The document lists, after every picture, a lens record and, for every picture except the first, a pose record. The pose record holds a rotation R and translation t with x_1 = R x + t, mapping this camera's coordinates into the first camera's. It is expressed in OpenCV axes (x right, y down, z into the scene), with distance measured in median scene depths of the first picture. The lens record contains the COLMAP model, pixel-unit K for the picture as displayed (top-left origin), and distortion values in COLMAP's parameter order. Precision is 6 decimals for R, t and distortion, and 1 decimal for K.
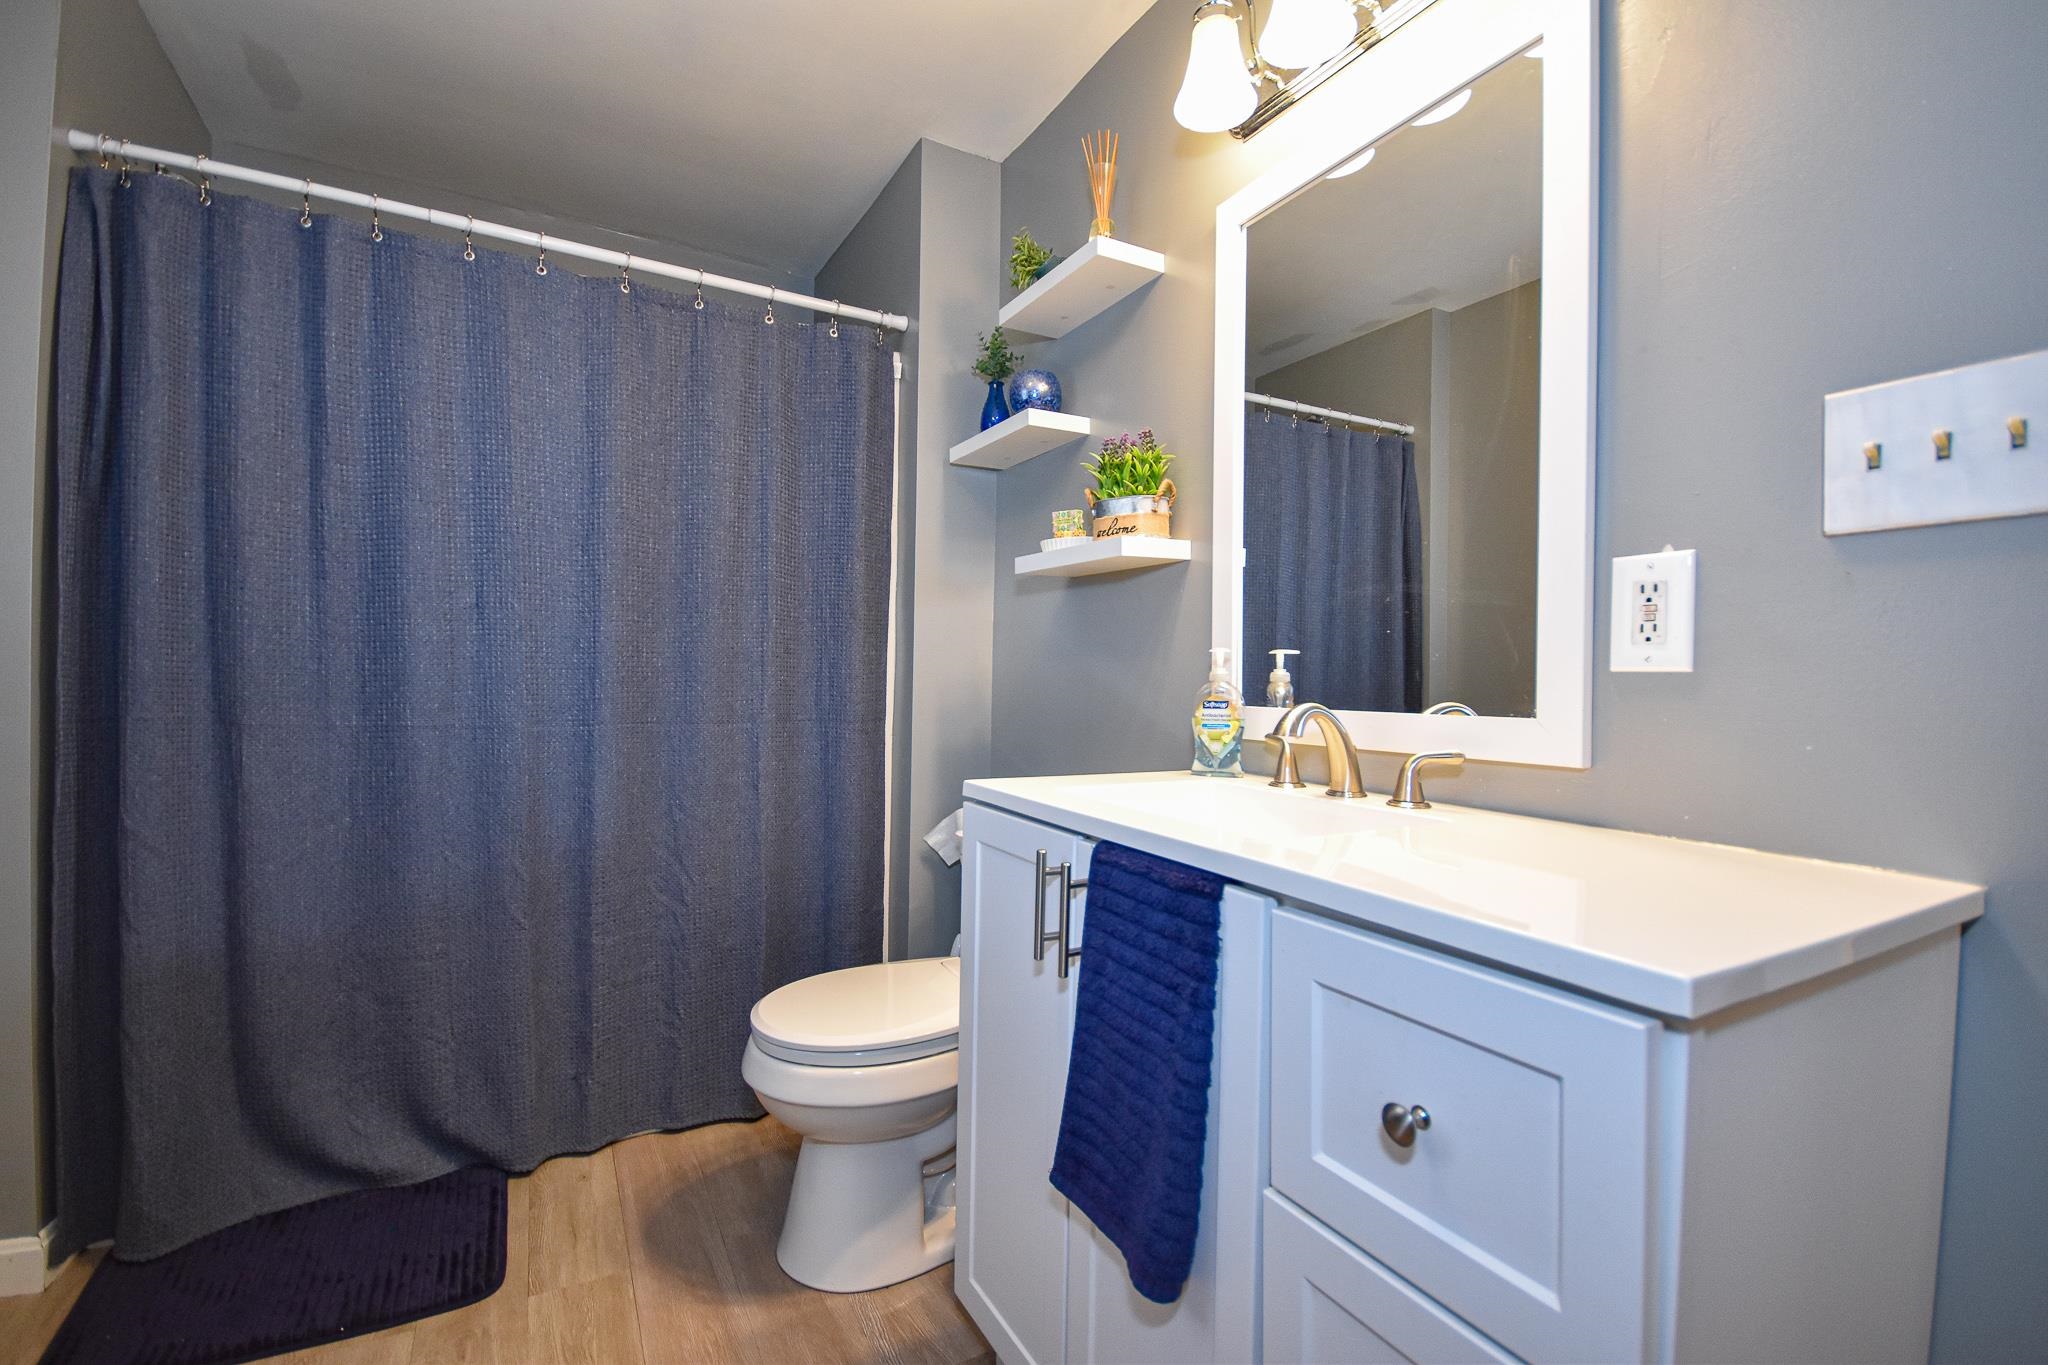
lens RADIAL K [[893.0, 0, 1024.0], [0, 893.0, 682.5], [0, 0, 1]] dist [0.001306, -0.008910]
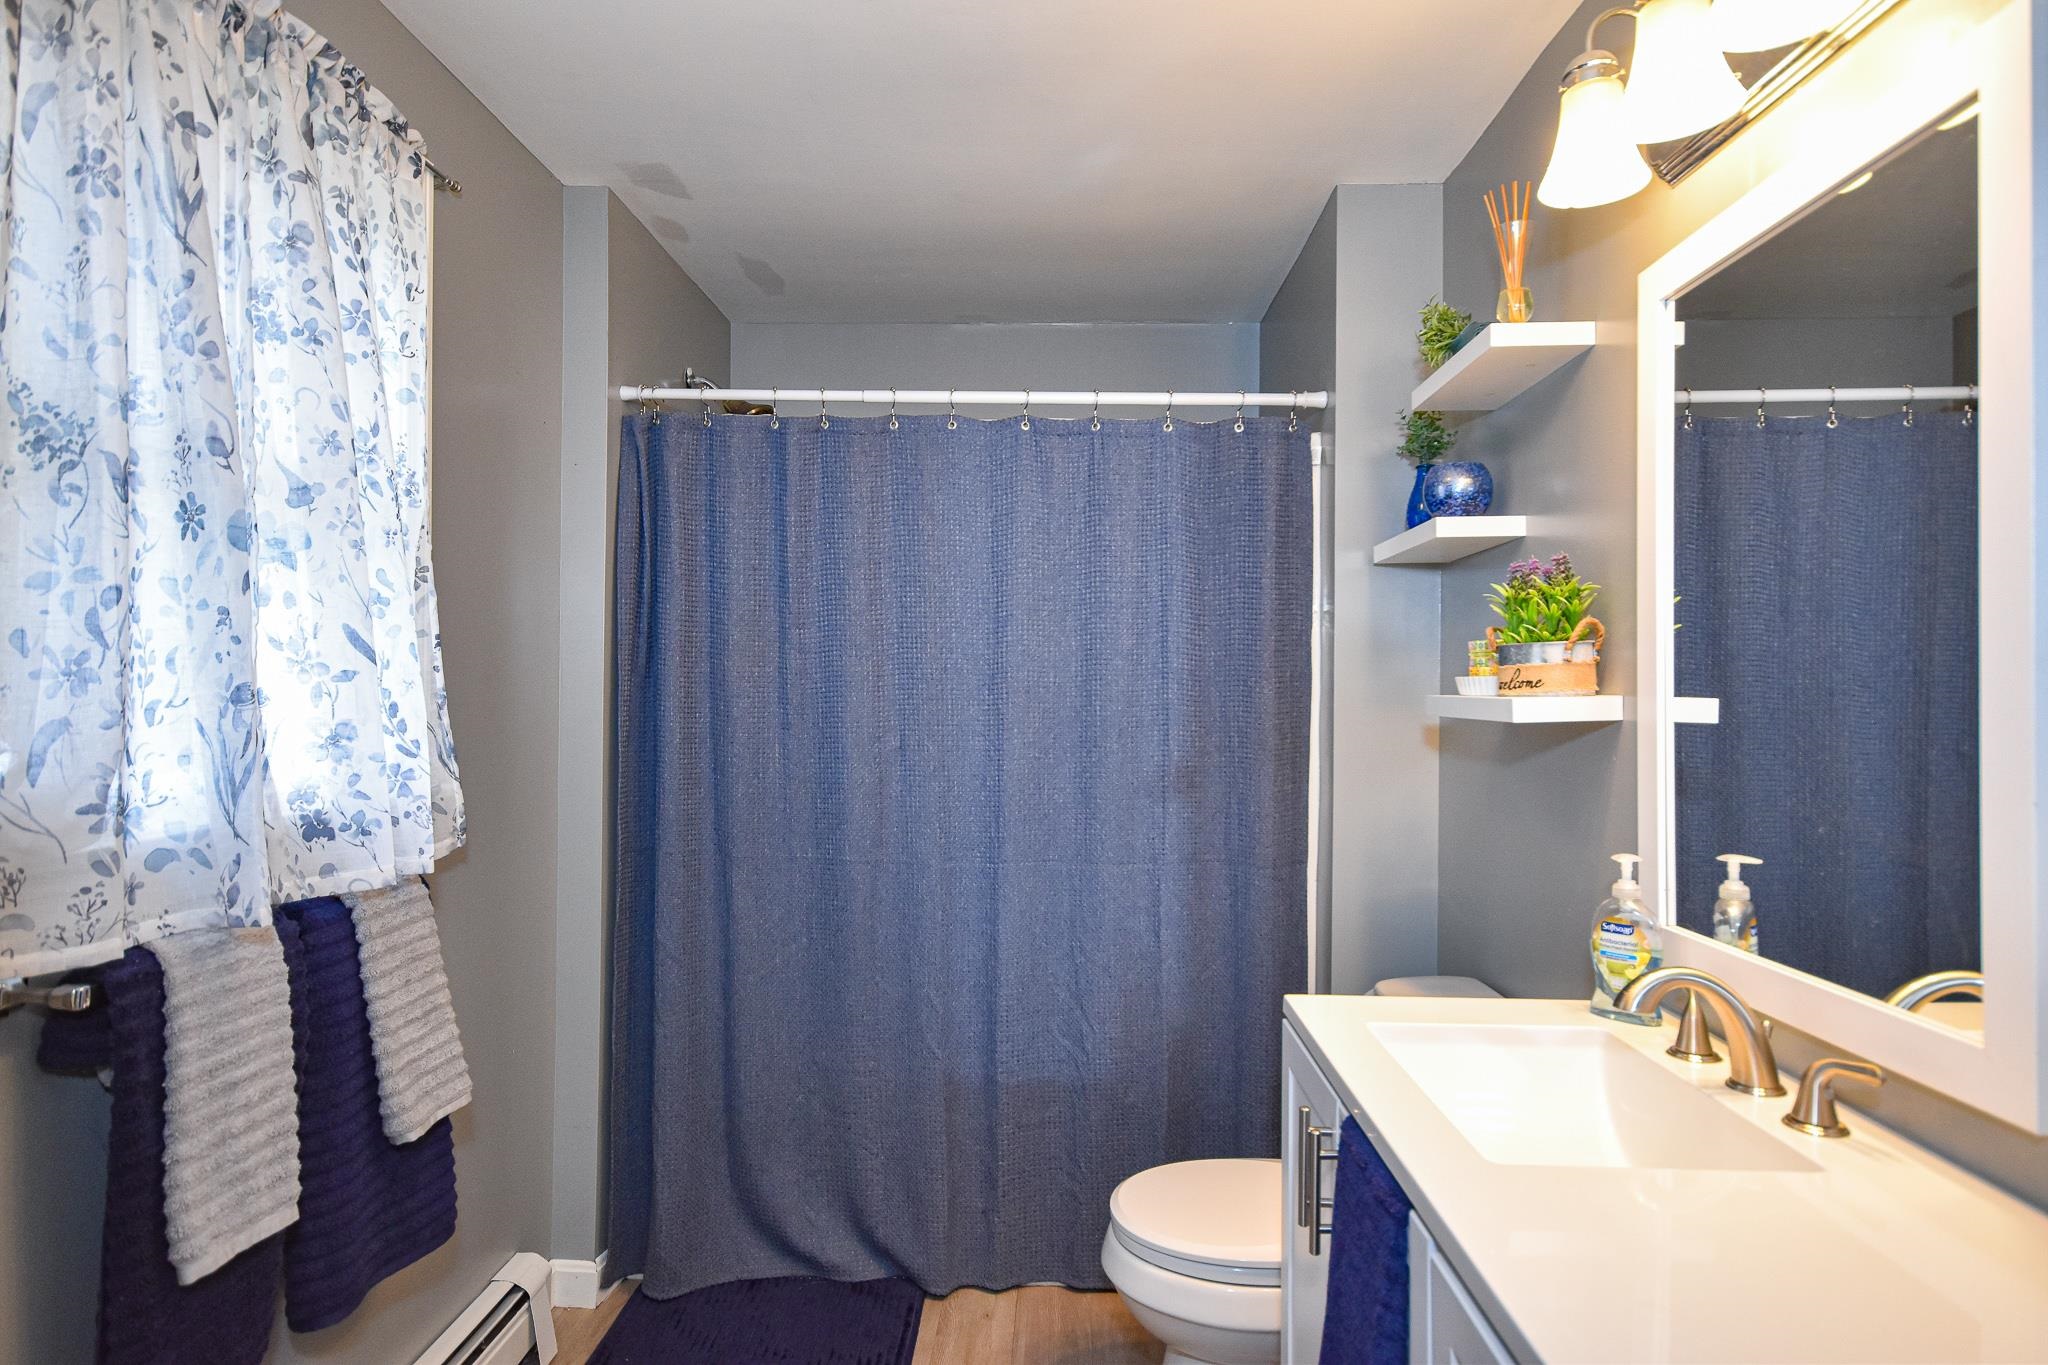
lens RADIAL K [[1158.0, 0, 1024.0], [0, 1158.0, 682.5], [0, 0, 1]] dist [0.001799, 0.028933]
pose [[0.855131, -0.015574, -0.518178, 0.238977], [0.006227, 0.999785, -0.019772, -0.138642], [0.518375, 0.013681, 0.855044, -0.117020]]
